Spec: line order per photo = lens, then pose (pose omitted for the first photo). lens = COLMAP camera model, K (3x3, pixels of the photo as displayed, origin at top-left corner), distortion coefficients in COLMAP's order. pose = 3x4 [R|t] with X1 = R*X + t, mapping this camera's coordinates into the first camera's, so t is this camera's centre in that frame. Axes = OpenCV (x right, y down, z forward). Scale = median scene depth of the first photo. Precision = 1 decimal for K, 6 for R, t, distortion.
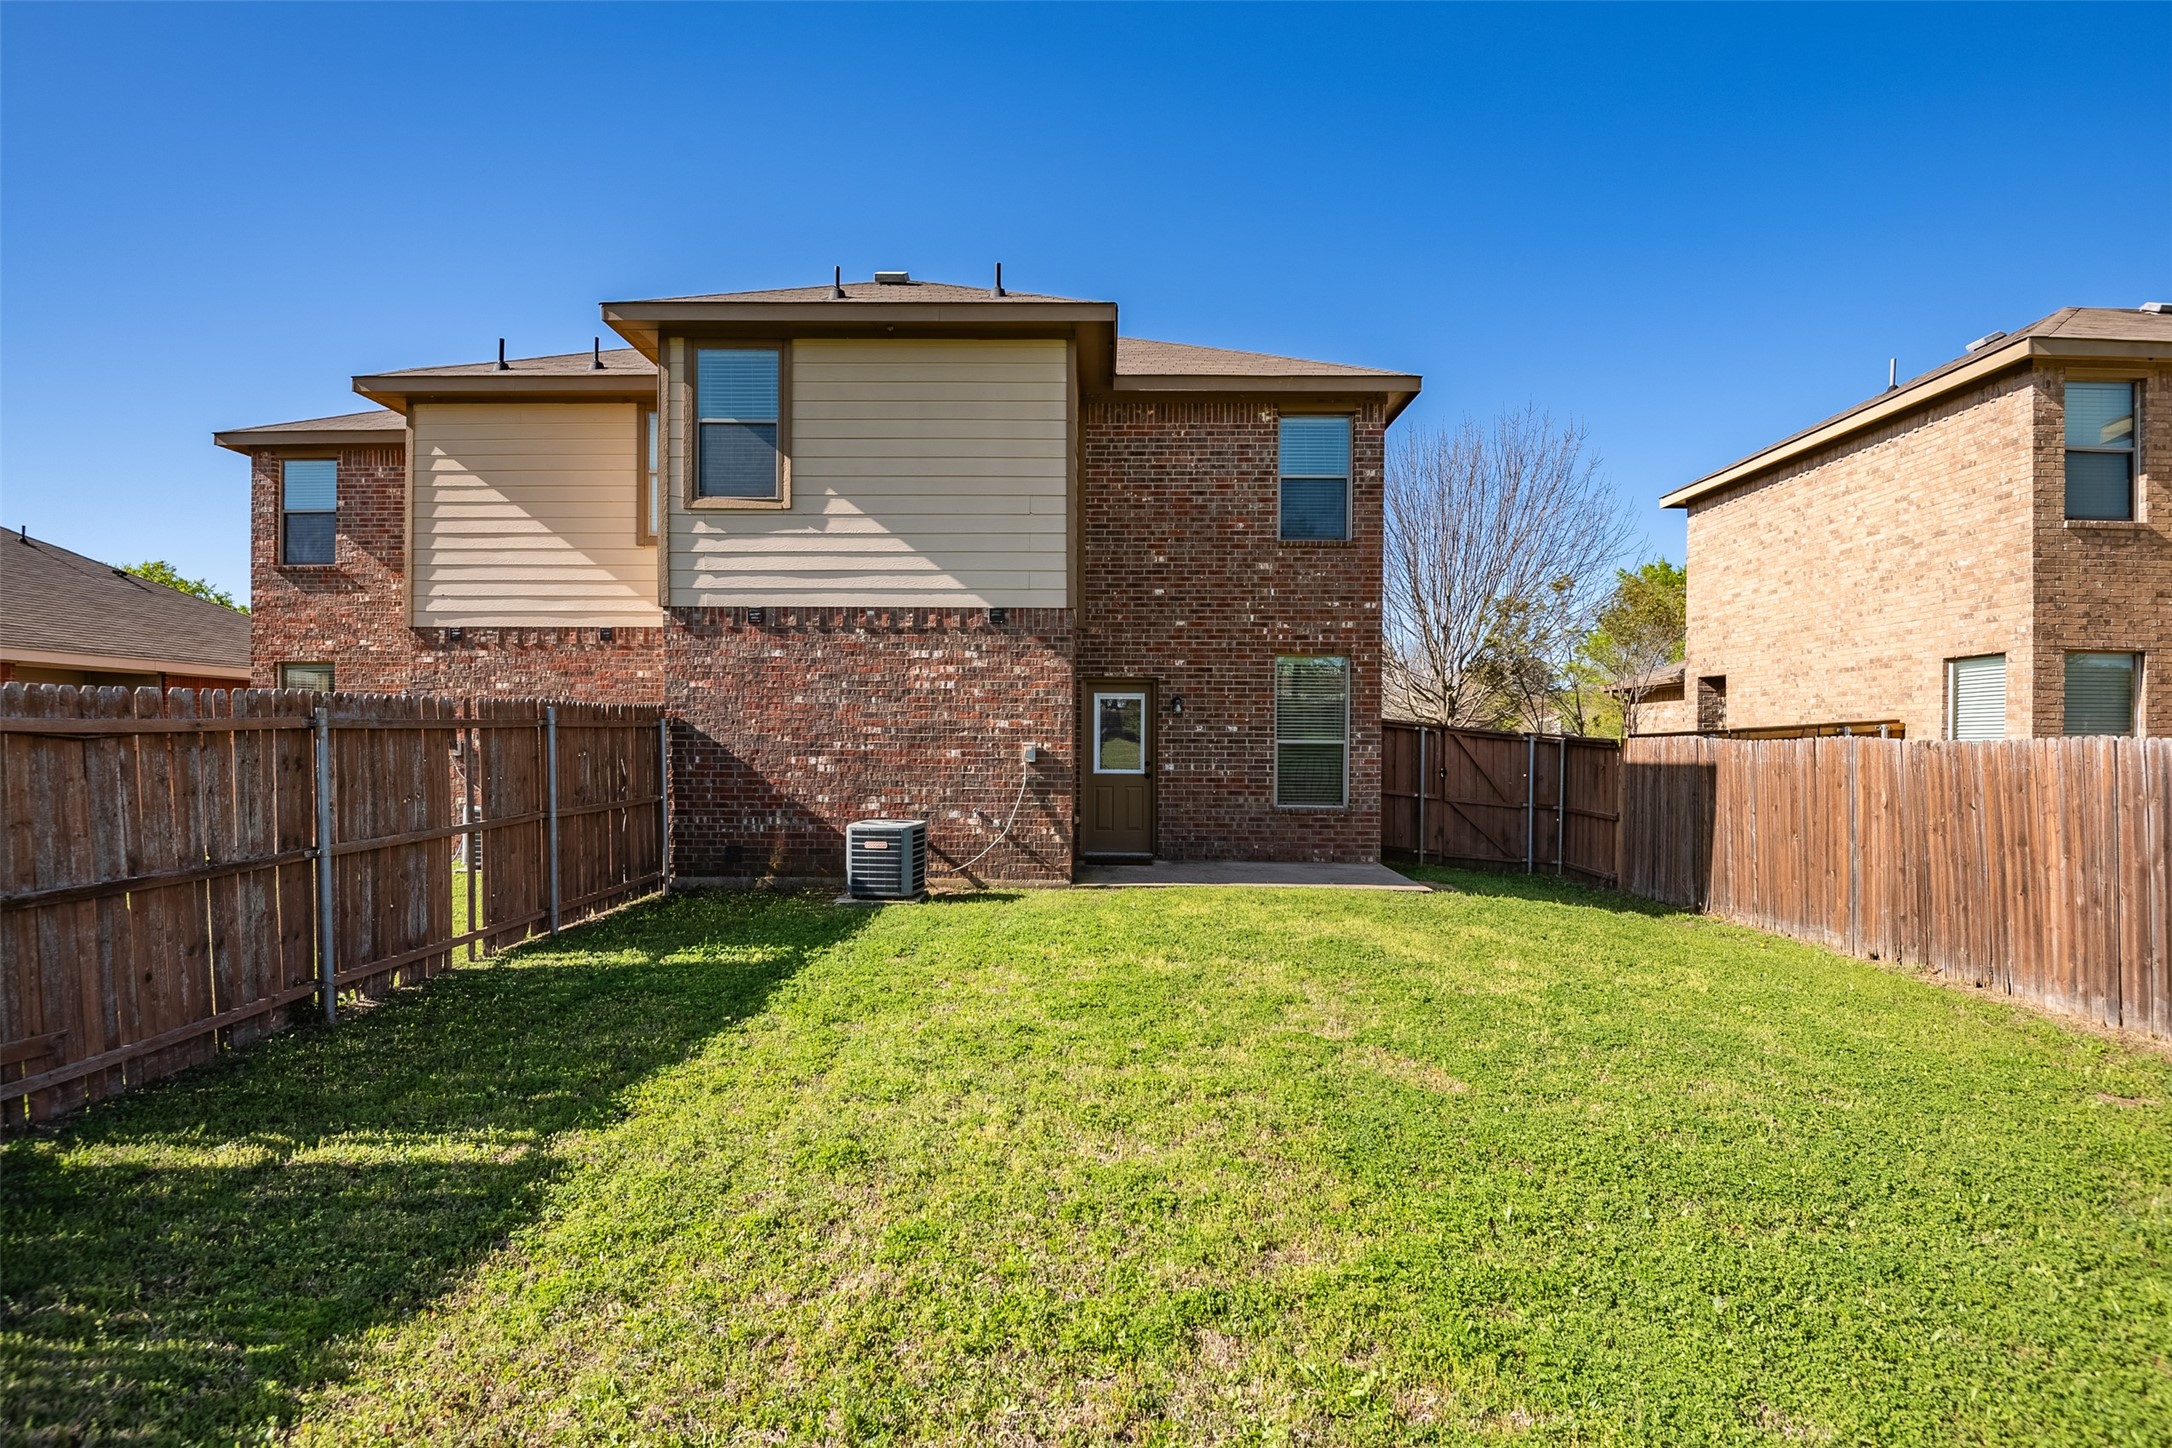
lens RADIAL K [[1066.9, 0, 1076.5], [0, 1066.9, 750.4], [0, 0, 1]] dist [0.013649, -0.037593]
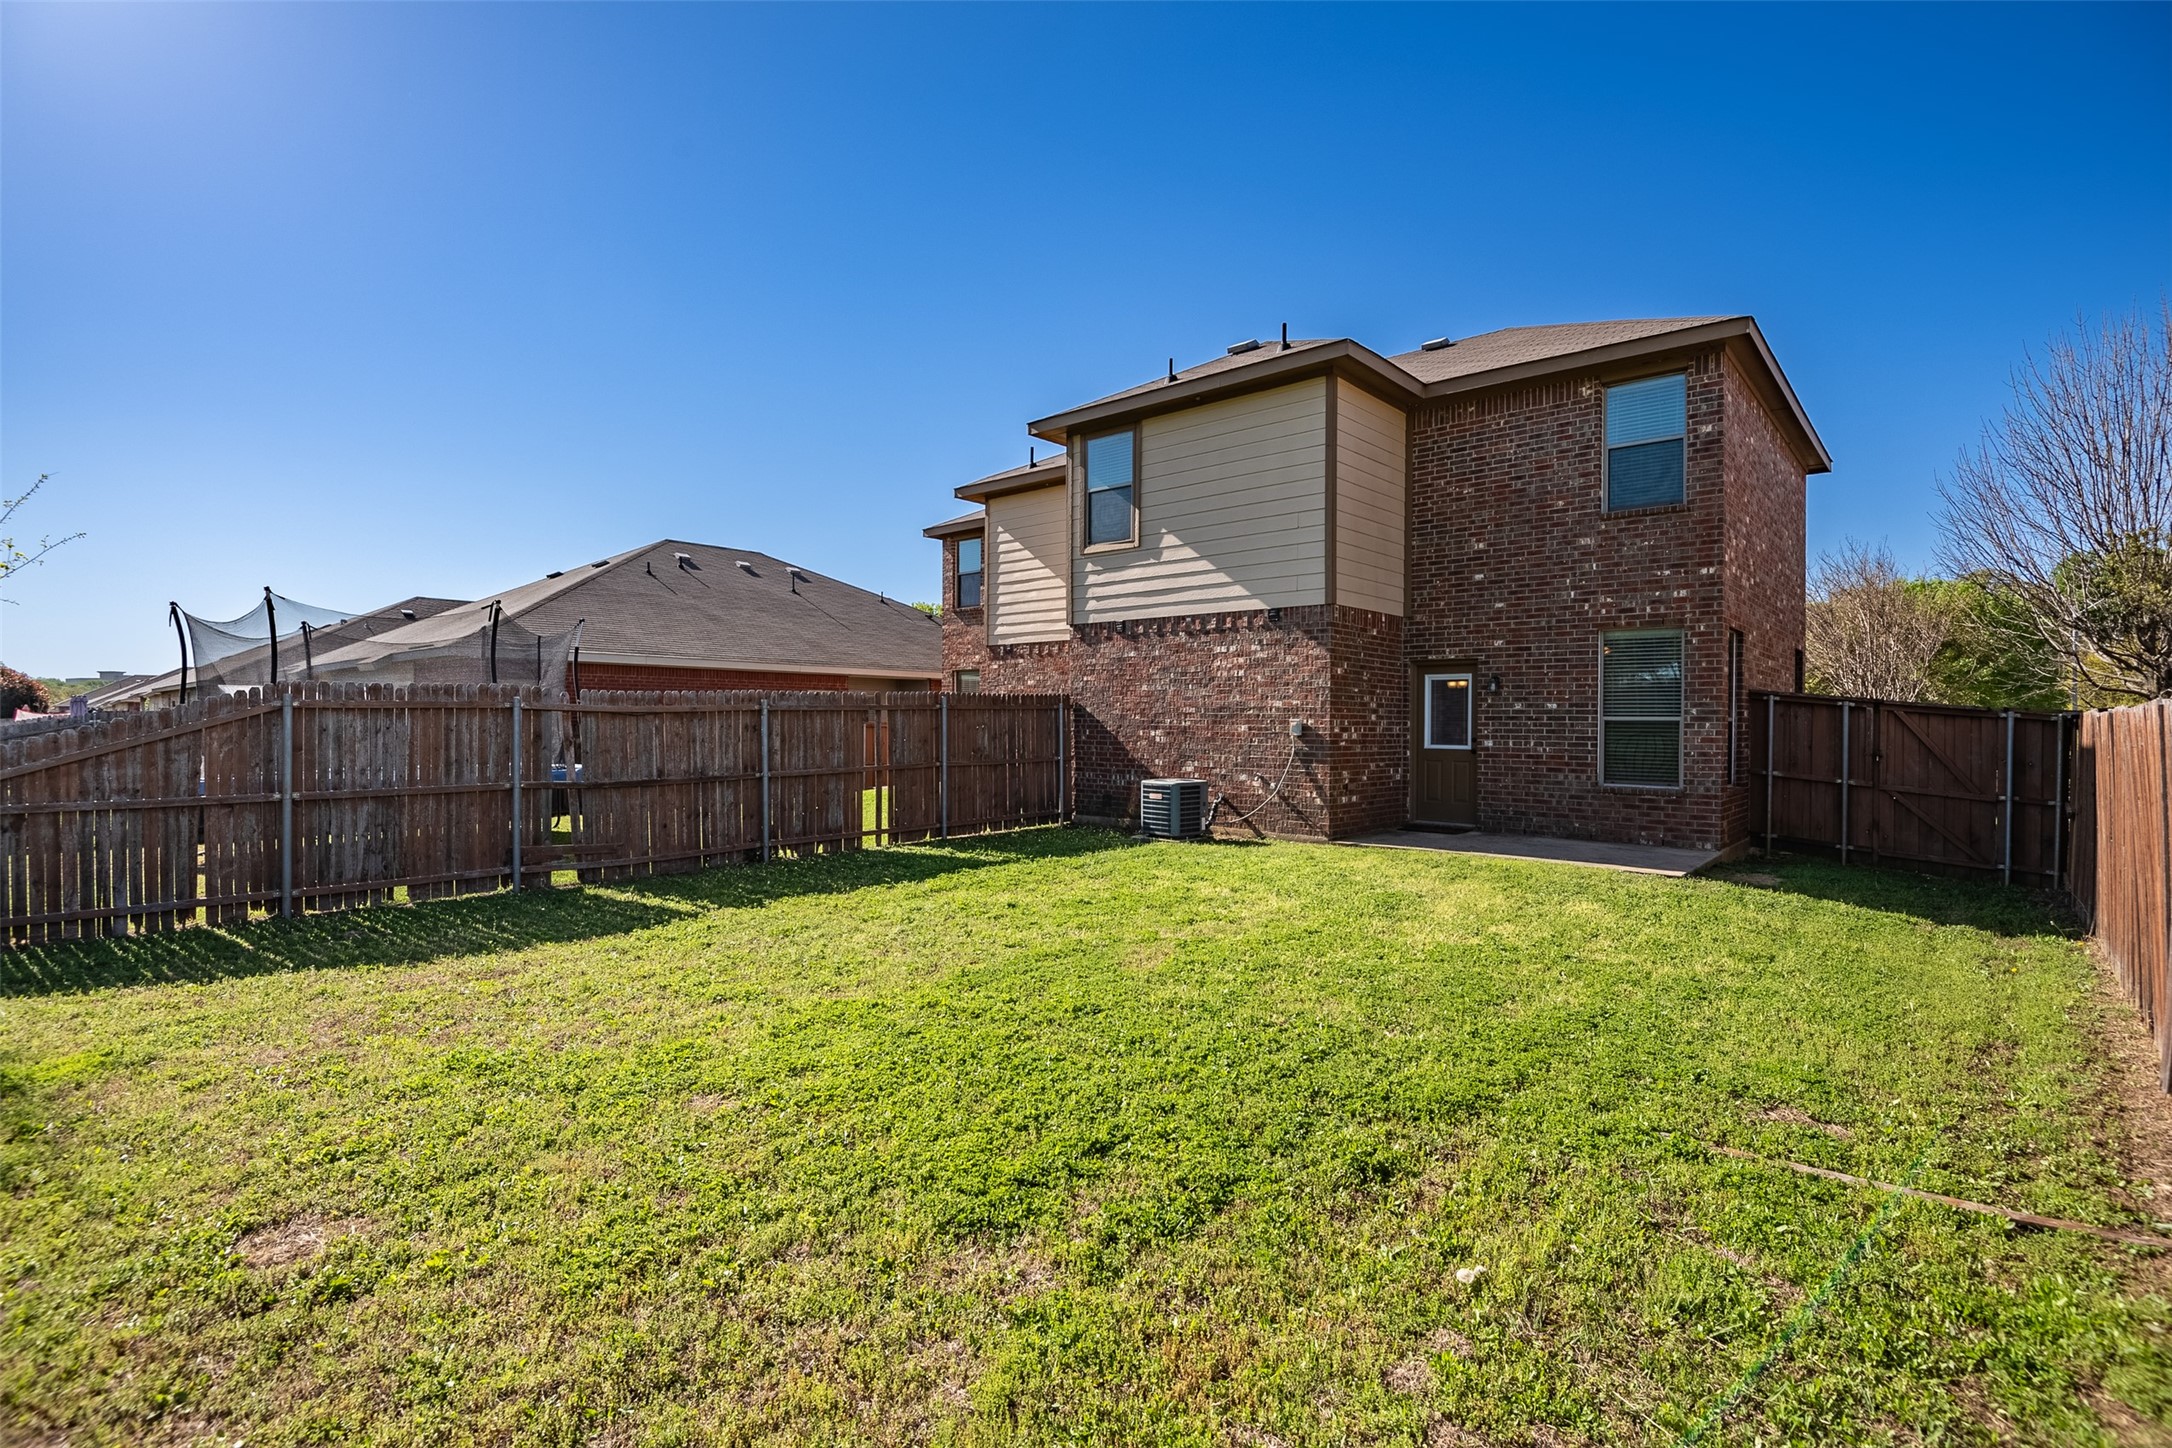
lens RADIAL K [[1003.3, 0, 1086.0], [0, 1003.3, 724.0], [0, 0, 1]] dist [-0.006811, -0.016428]
pose [[0.758990, 0.000849, -0.651101, 0.504340], [-0.006416, 0.999960, -0.006174, 0.006339], [0.651070, 0.008864, 0.758966, -0.003568]]
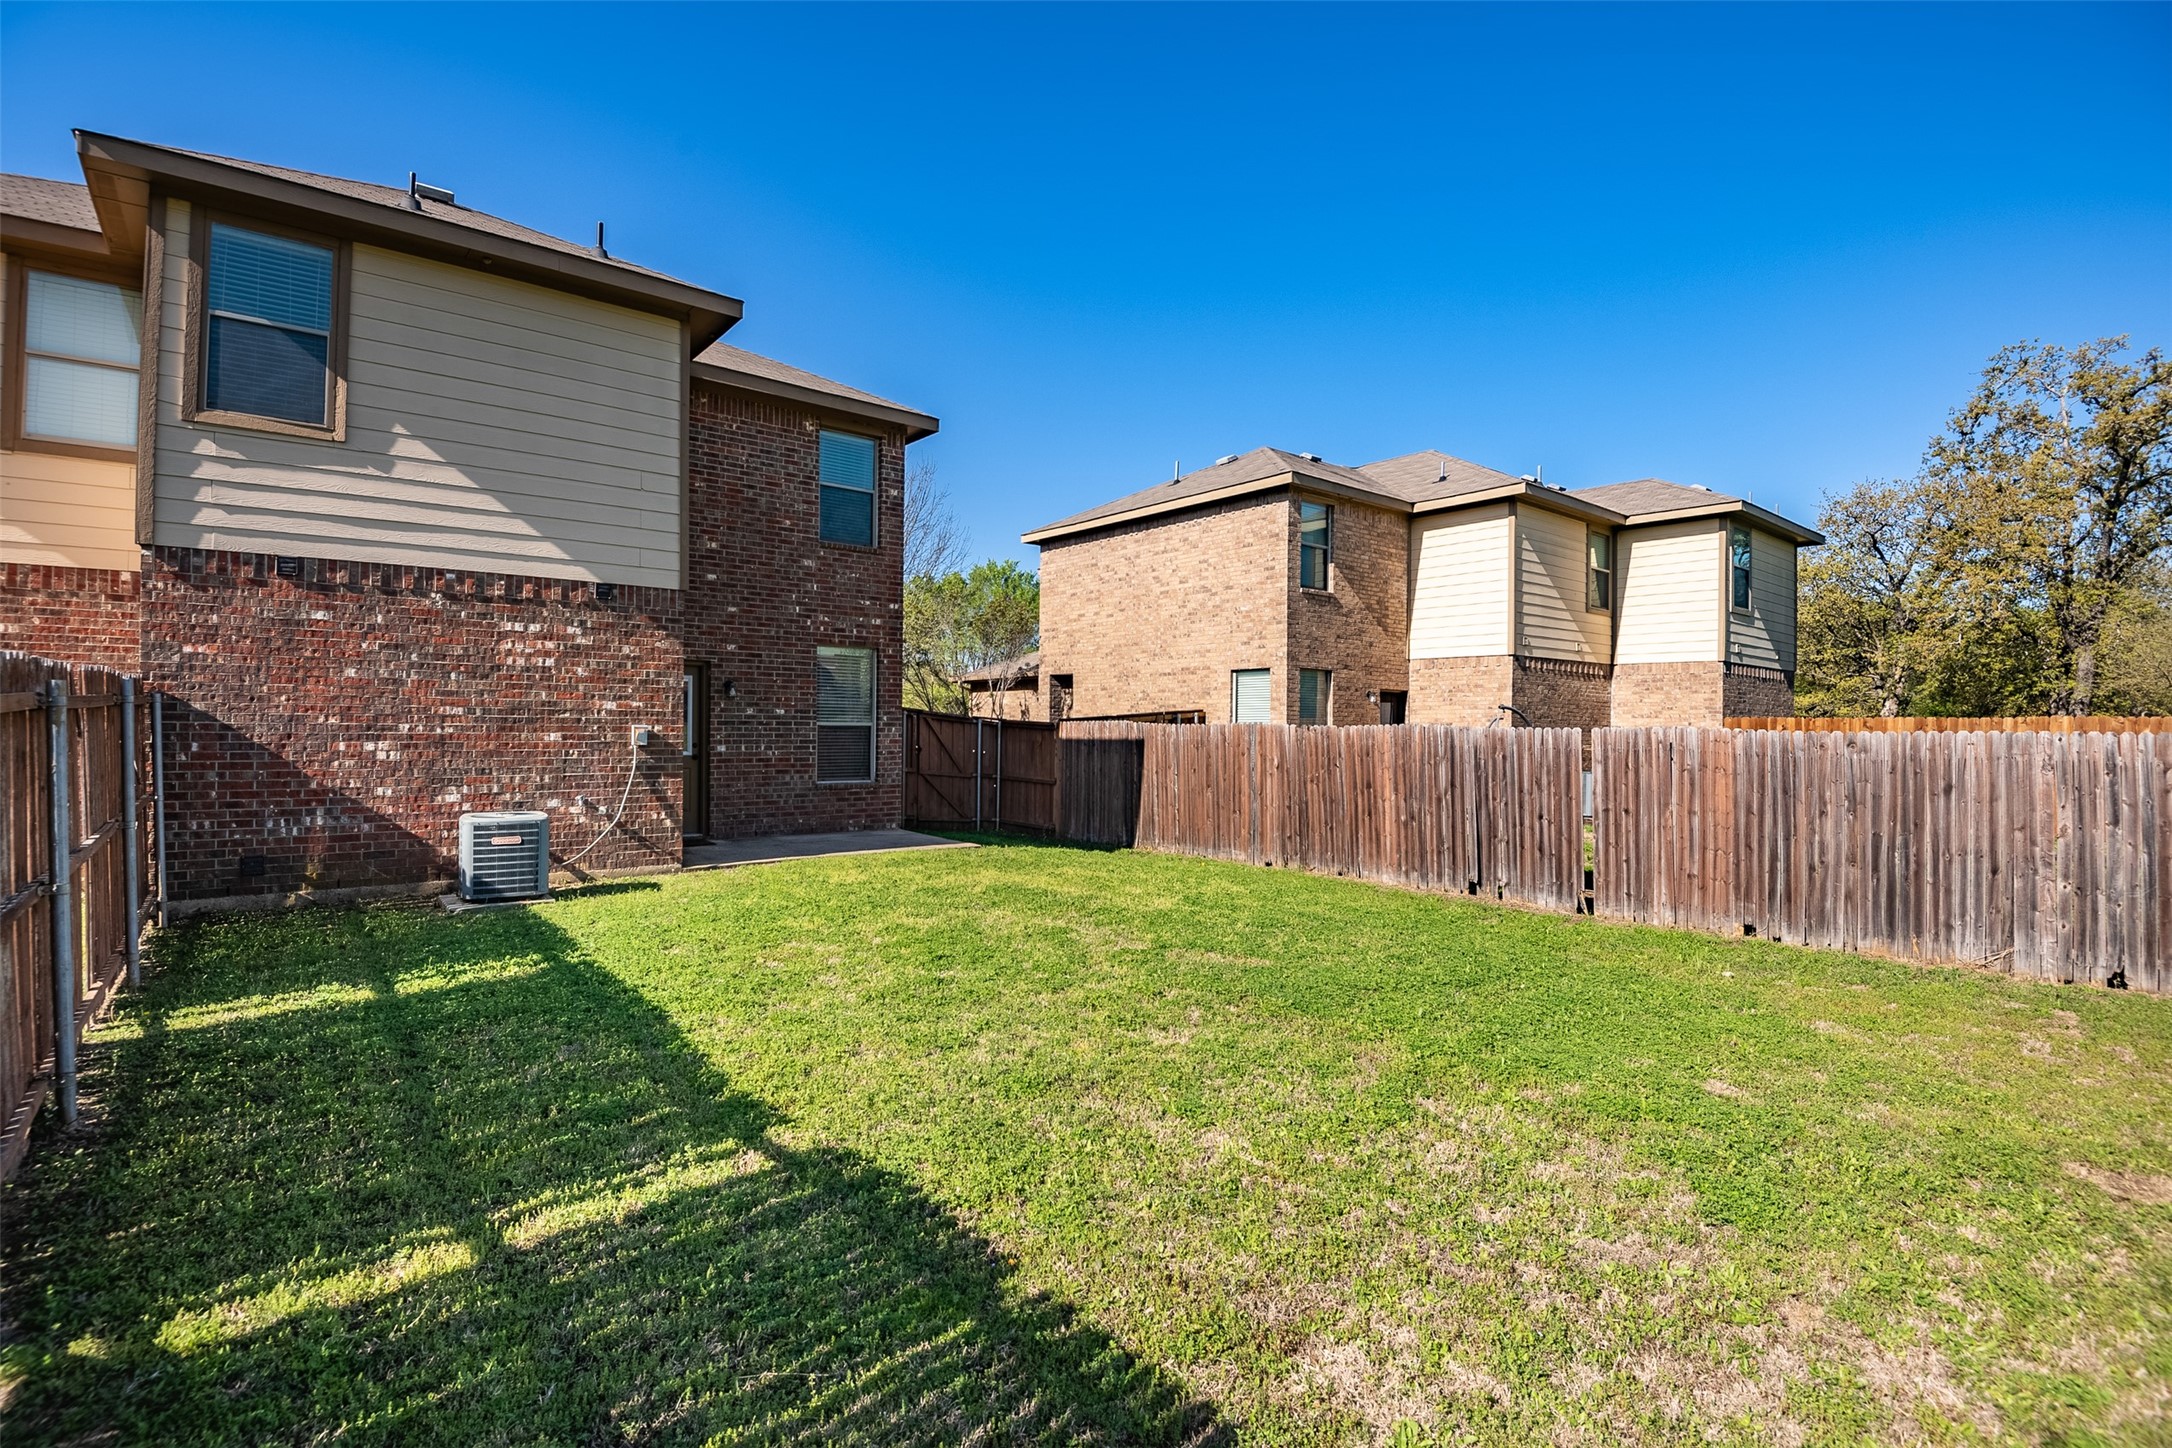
lens RADIAL K [[1012.2, 0, 1079.3], [0, 1012.2, 721.4], [0, 0, 1]] dist [-0.000782, -0.031036]
pose [[0.758357, 0.003378, 0.651830, -0.338100], [0.000839, 0.999981, -0.006159, -0.004784], [-0.651839, 0.005217, 0.758340, 0.043658]]
